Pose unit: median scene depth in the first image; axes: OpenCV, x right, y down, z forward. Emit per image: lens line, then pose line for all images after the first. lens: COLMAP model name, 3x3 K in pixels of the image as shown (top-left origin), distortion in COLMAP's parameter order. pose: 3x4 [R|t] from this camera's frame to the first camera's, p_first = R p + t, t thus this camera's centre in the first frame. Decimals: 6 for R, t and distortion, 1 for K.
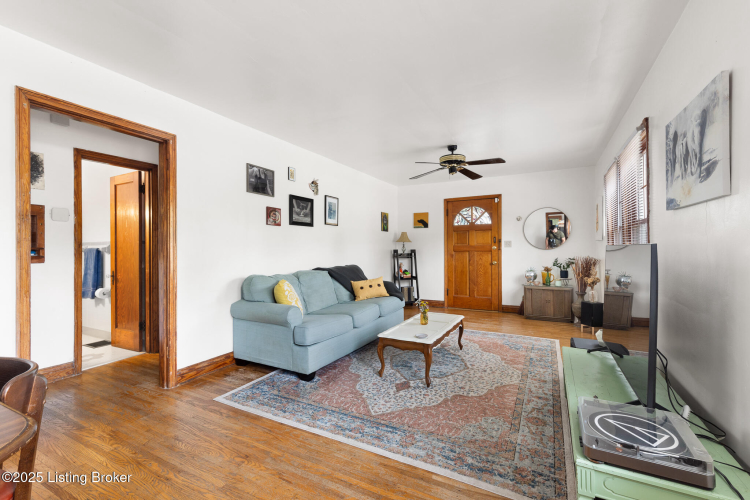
lens RADIAL K [[328.8, 0, 375.0], [0, 328.8, 250.0], [0, 0, 1]] dist [0.000143, 0.000002]
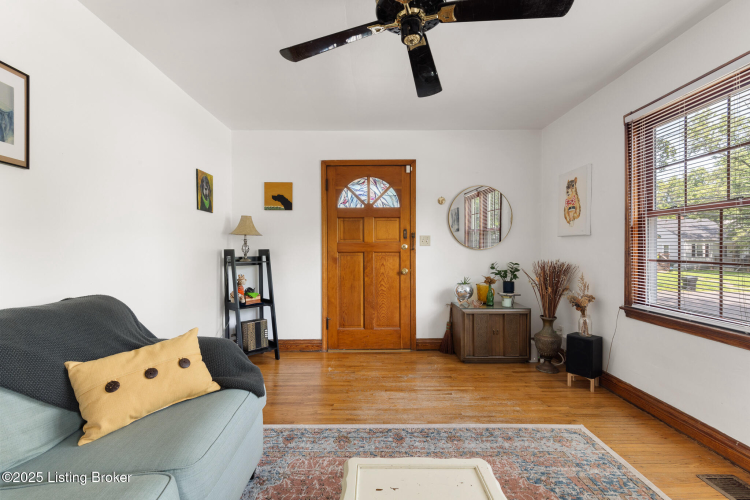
lens RADIAL K [[342.4, 0, 375.0], [0, 342.4, 250.0], [0, 0, 1]] dist [0.001692, 0.000015]
pose [[0.883151, 0.001097, 0.469088, 0.014268], [-0.001478, 0.999999, 0.000444, -0.000626], [-0.469087, -0.001085, 0.883151, 0.448727]]
